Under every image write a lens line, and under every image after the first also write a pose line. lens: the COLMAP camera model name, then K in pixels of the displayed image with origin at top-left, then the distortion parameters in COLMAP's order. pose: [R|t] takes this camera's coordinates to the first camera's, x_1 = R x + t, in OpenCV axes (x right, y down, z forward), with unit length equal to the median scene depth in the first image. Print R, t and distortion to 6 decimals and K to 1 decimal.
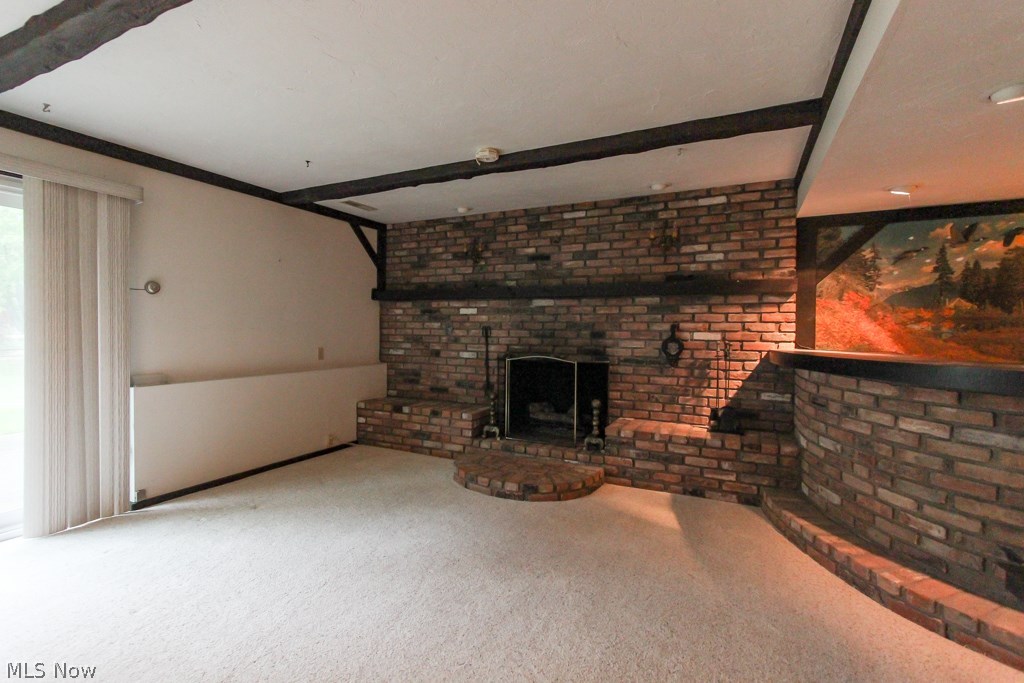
lens RADIAL K [[481.5, 0, 507.9], [0, 481.5, 337.3], [0, 0, 1]] dist [0.003340, 0.001248]
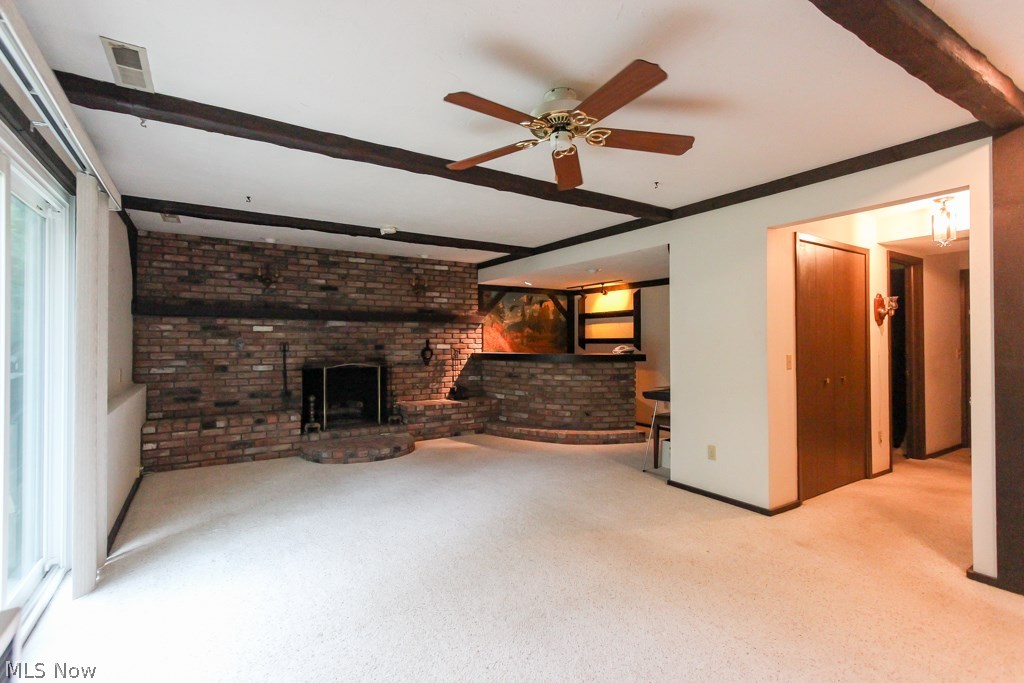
lens RADIAL K [[481.5, 0, 510.0], [0, 481.5, 339.1], [0, 0, 1]] dist [0.003340, 0.001248]
pose [[0.501609, -0.005518, 0.865077, -0.878775], [0.023231, 0.999705, -0.007093, -0.010394], [-0.864783, 0.023655, 0.501589, -0.061941]]
